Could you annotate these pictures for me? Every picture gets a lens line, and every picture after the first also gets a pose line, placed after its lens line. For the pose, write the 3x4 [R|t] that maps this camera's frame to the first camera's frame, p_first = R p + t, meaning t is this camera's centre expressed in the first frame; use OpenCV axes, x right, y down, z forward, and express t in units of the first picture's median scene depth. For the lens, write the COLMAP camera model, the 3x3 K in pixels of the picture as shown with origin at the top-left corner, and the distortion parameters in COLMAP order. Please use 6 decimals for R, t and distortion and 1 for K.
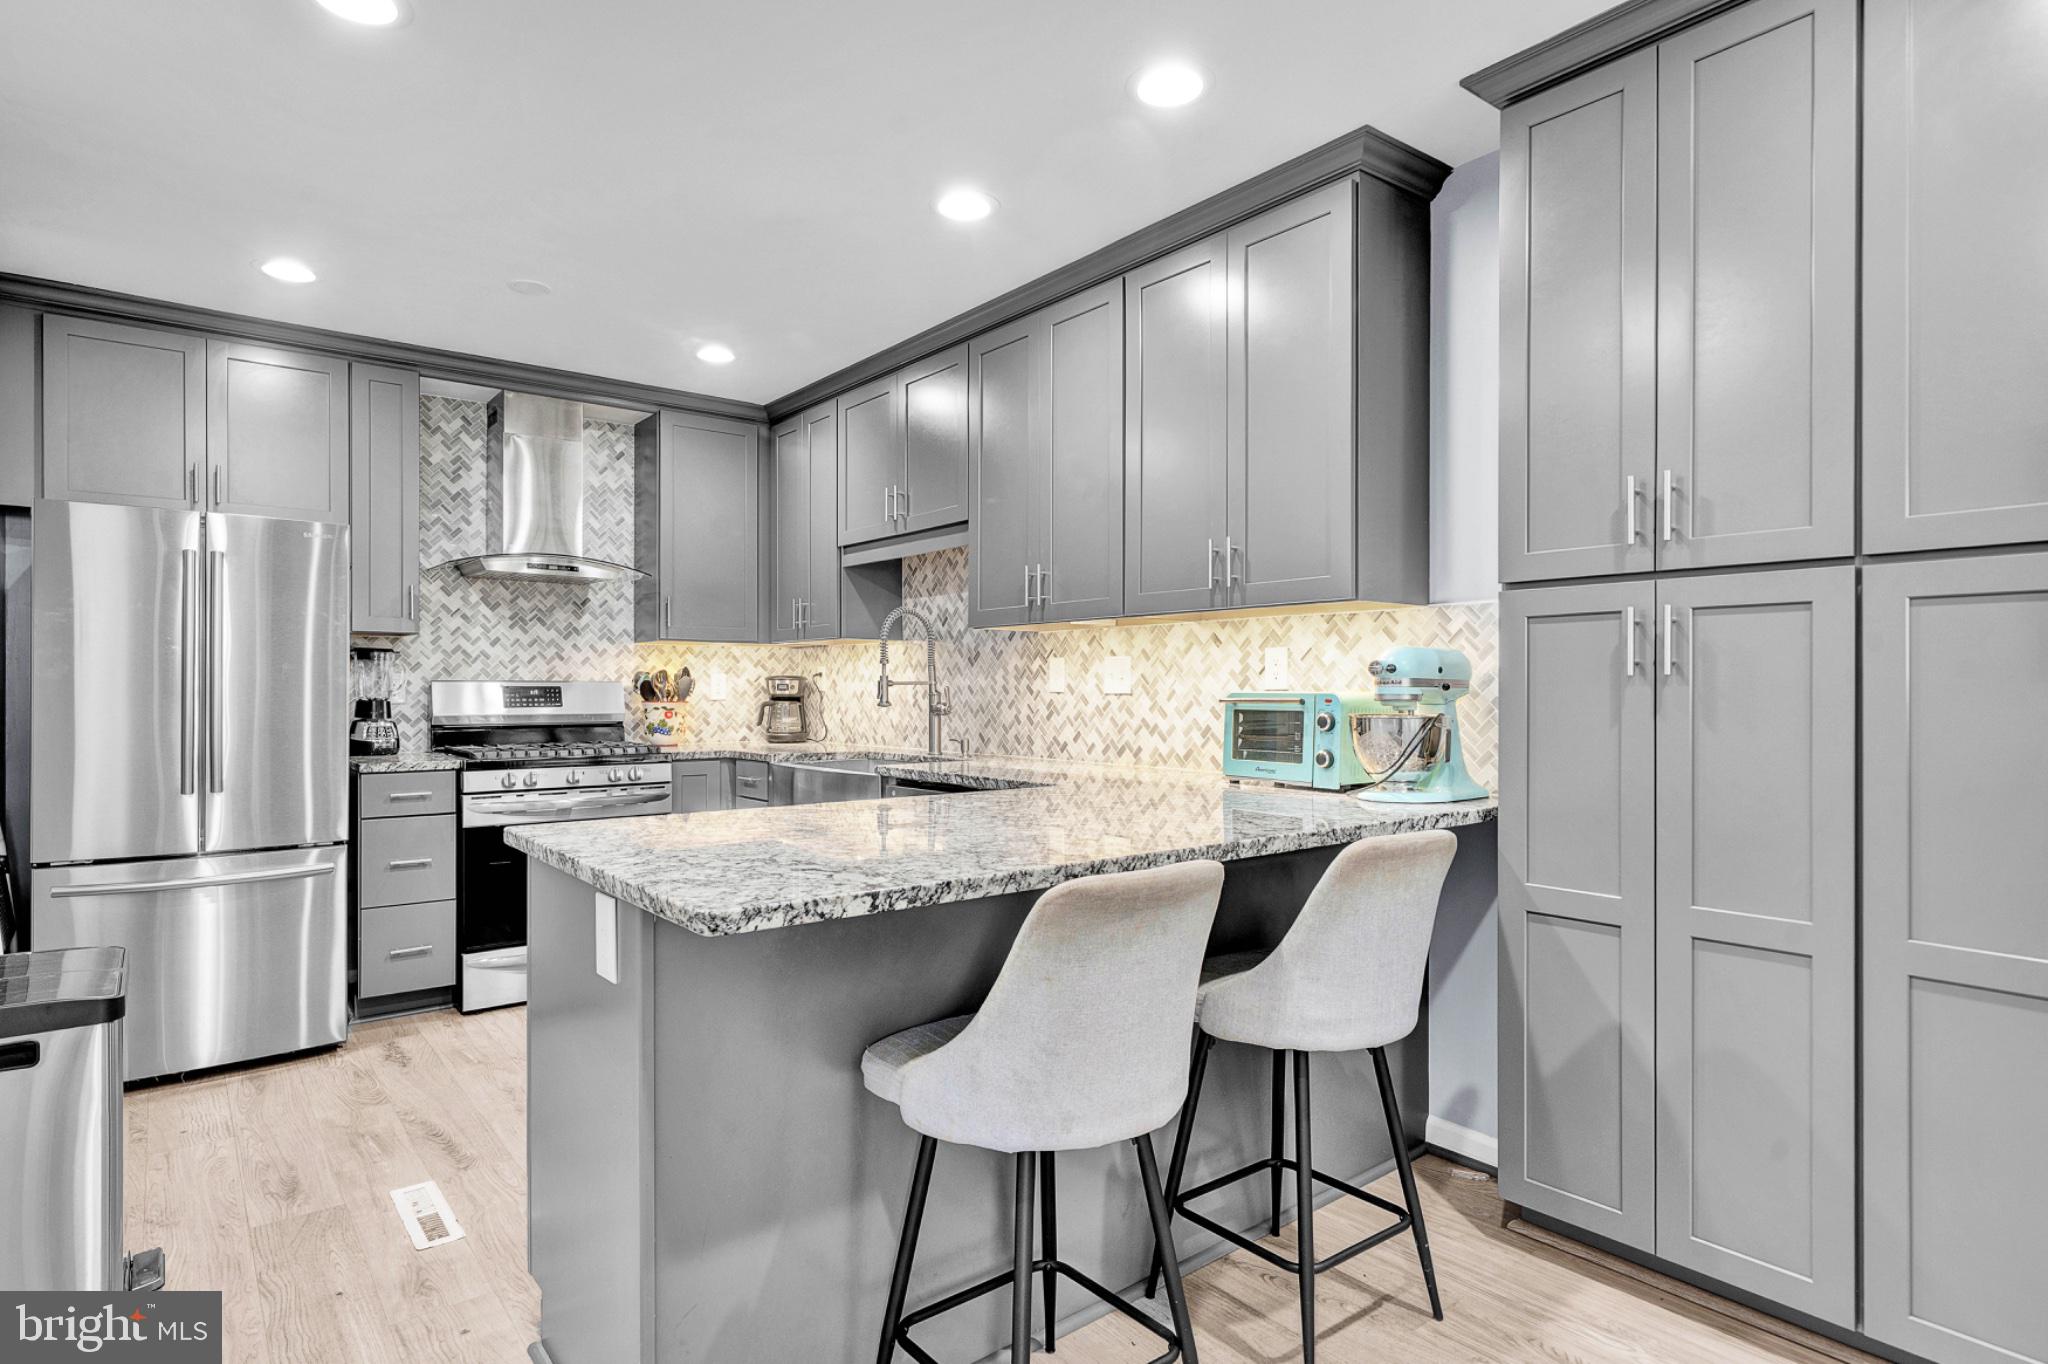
lens RADIAL K [[1106.7, 0, 1027.5], [0, 1106.7, 682.4], [0, 0, 1]] dist [0.002033, 0.000749]
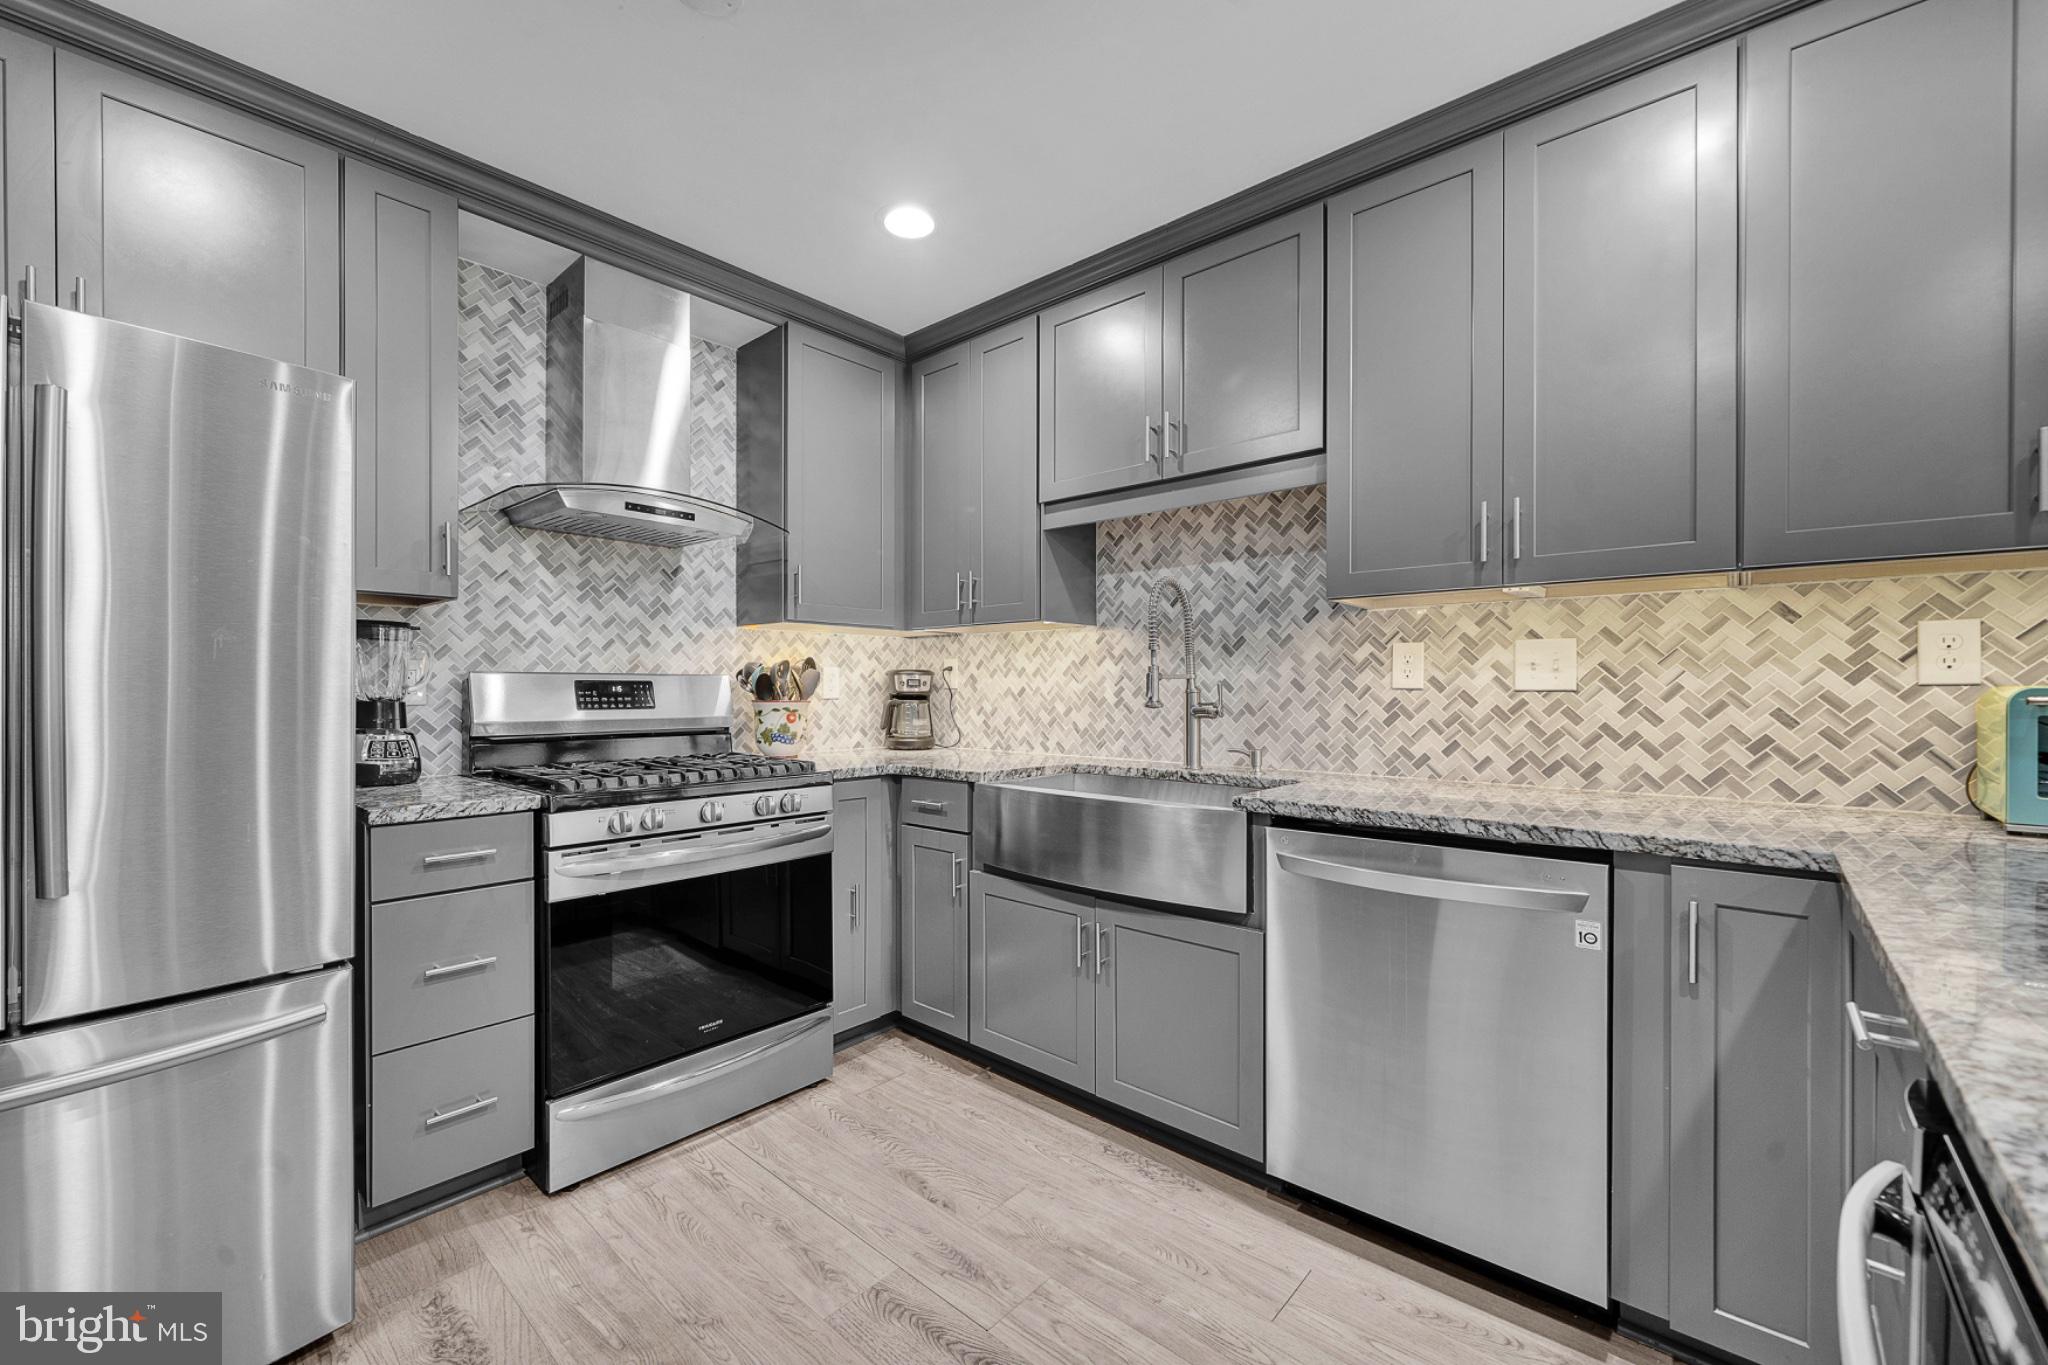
lens RADIAL K [[815.5, 0, 1023.1], [0, 815.5, 688.8], [0, 0, 1]] dist [-0.003319, -0.000761]
pose [[0.983267, 0.000806, 0.182167, -0.300695], [-0.001838, 0.999983, 0.005493, 0.005836], [-0.182160, -0.005736, 0.983252, 0.454220]]
